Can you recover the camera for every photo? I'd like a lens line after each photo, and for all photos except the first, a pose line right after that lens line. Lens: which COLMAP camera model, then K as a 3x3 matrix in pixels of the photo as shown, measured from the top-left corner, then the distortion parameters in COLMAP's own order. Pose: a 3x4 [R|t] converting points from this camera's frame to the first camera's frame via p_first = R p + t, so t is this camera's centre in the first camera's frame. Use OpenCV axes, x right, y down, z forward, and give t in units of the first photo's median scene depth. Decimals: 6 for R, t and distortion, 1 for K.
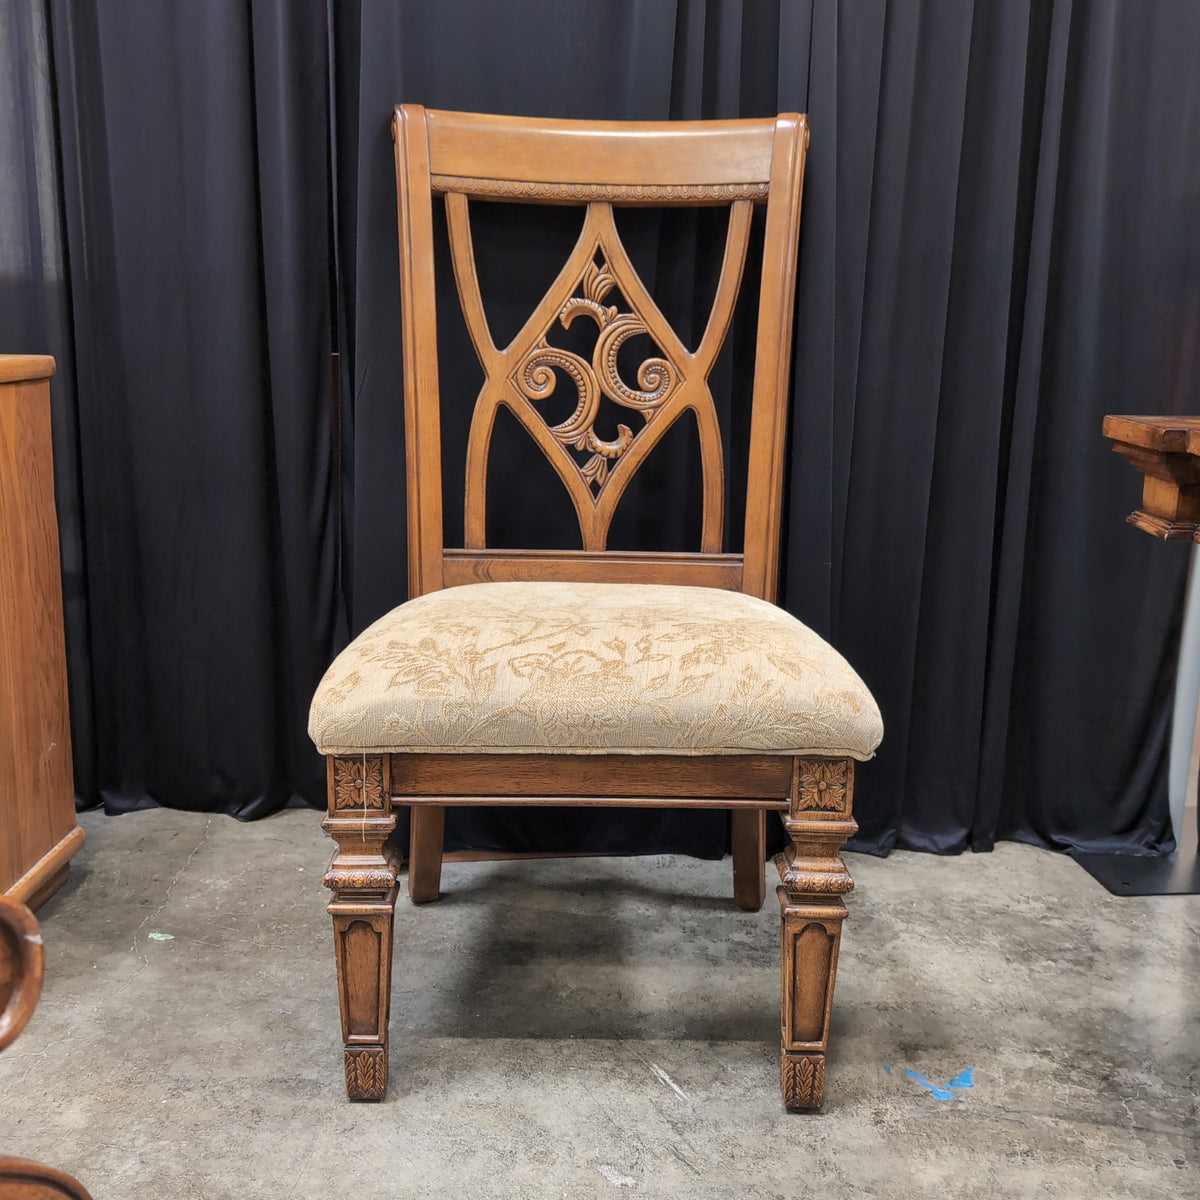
lens RADIAL K [[1398.4, 0, 601.1], [0, 1398.4, 598.8], [0, 0, 1]] dist [0.011199, 0.000000]
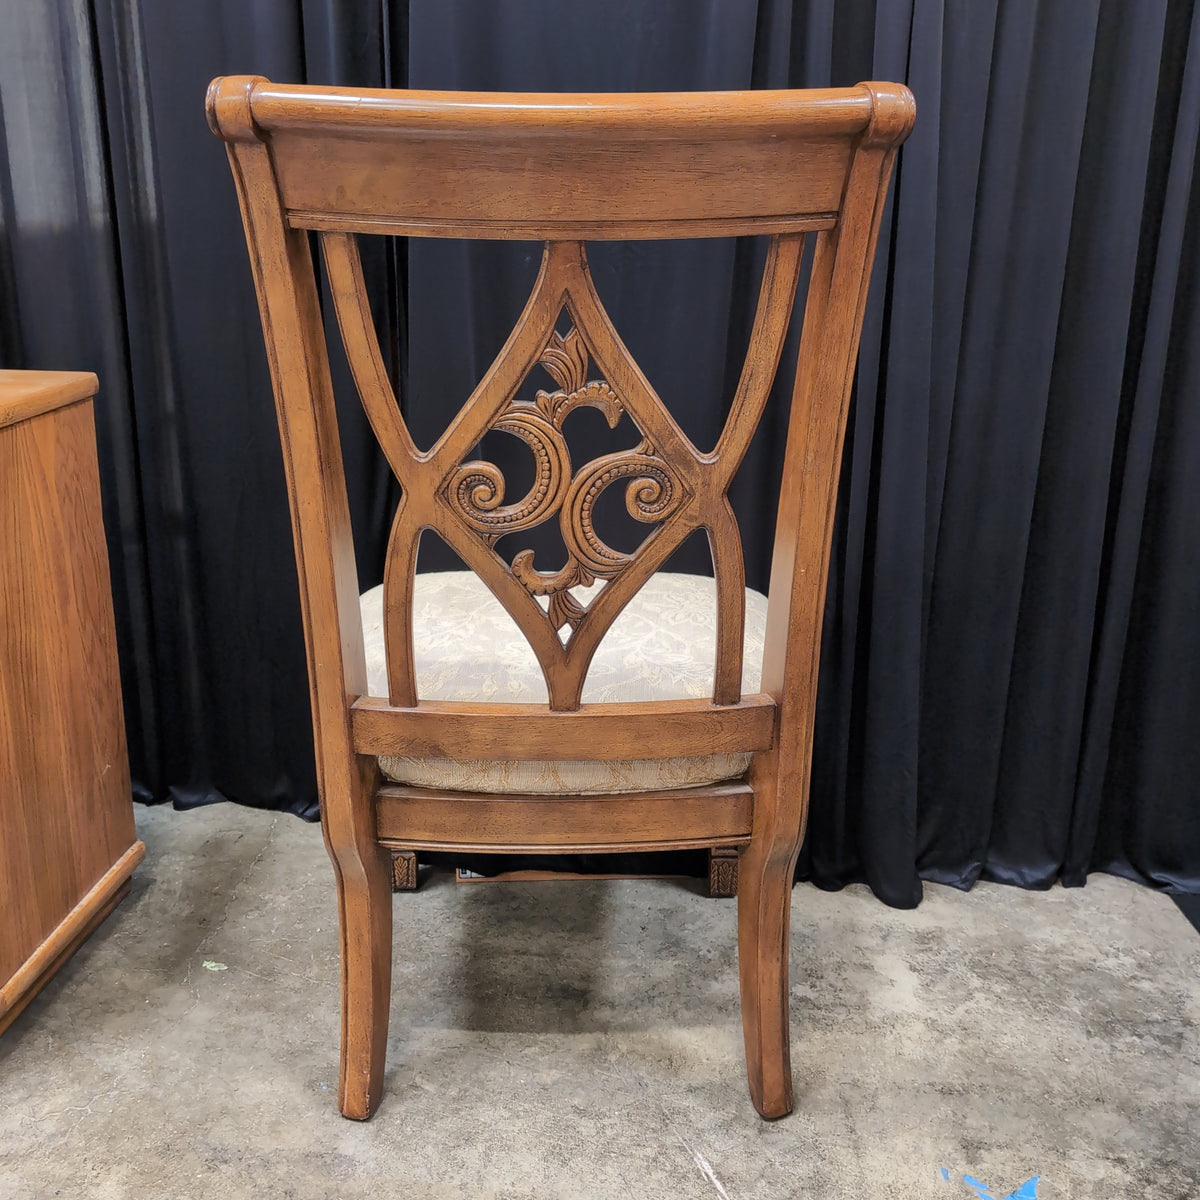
lens RADIAL K [[1398.4, 0, 596.8], [0, 1398.4, 605.6], [0, 0, 1]] dist [0.011199, 0.000000]
pose [[0.995806, 0.021563, -0.088917, 0.039234], [-0.012115, 0.994351, 0.105448, -0.123353], [0.090688, -0.103929, 0.990442, 0.068364]]
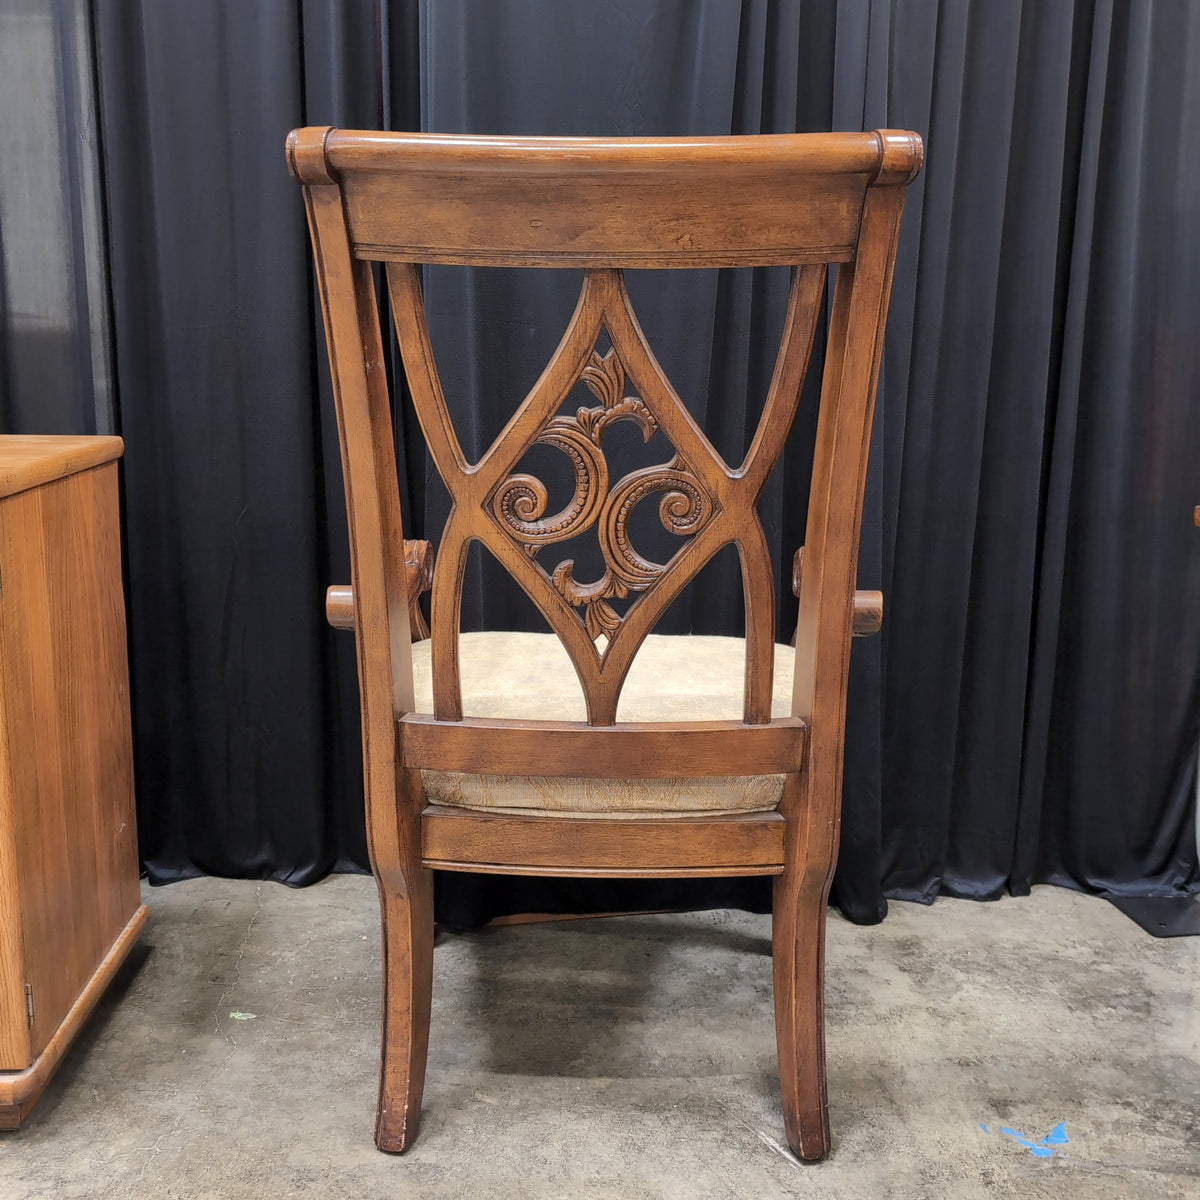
lens RADIAL K [[1398.4, 0, 606.9], [0, 1398.4, 600.1], [0, 0, 1]] dist [0.011199, 0.000000]
pose [[0.997527, -0.017736, 0.068012, -0.119387], [0.017817, 0.999841, -0.000576, -0.051482], [-0.067991, 0.001786, 0.997684, -0.016722]]
